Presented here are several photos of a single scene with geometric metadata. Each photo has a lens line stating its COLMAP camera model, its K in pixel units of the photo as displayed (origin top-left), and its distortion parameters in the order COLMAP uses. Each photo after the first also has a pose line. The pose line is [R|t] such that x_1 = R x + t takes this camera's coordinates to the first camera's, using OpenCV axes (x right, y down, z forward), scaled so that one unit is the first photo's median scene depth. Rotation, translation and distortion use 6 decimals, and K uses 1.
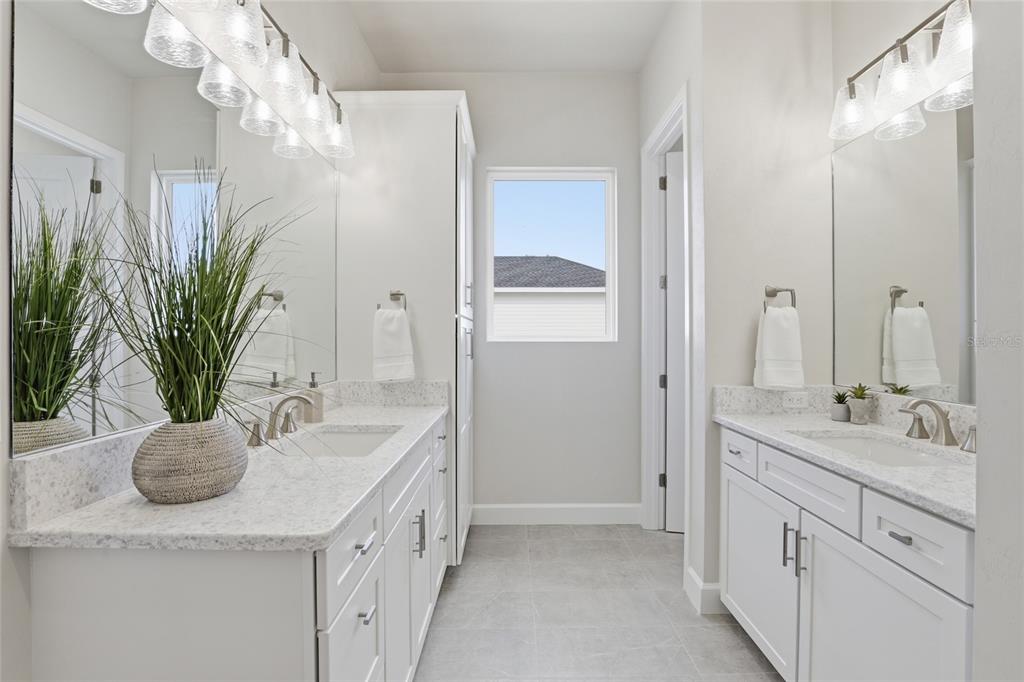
lens RADIAL K [[471.1, 0, 513.4], [0, 471.1, 339.3], [0, 0, 1]] dist [-0.028951, 0.001103]
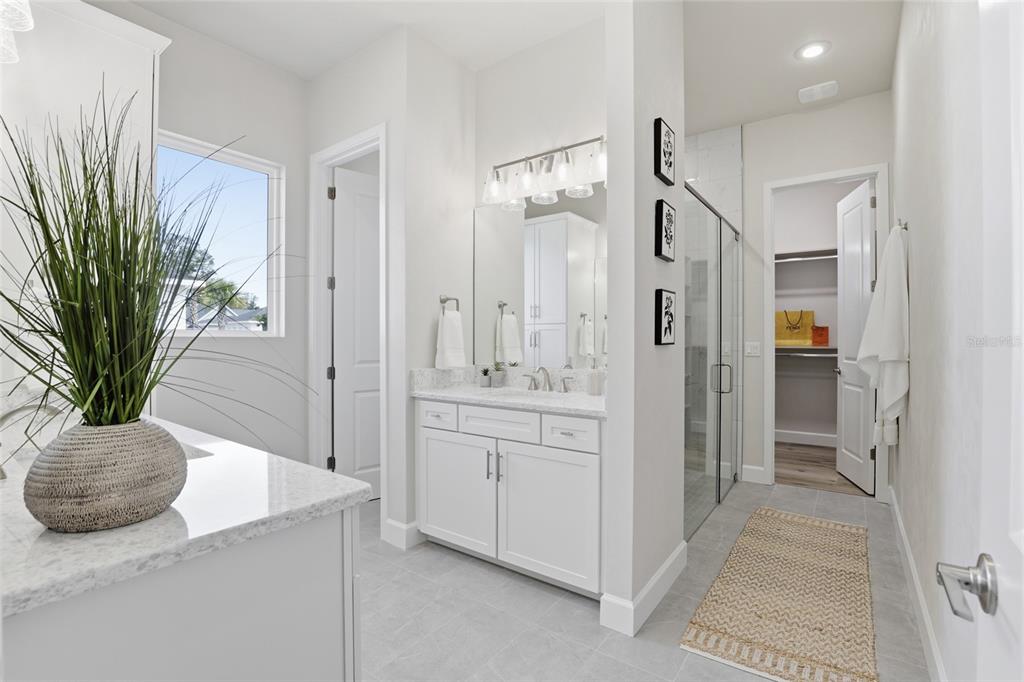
lens RADIAL K [[471.1, 0, 510.2], [0, 471.1, 341.3], [0, 0, 1]] dist [-0.028951, 0.001103]
pose [[0.597274, -0.002848, 0.802032, -0.517061], [0.002448, 0.999996, 0.001728, 0.023988], [-0.802033, 0.000931, 0.597279, 0.006946]]
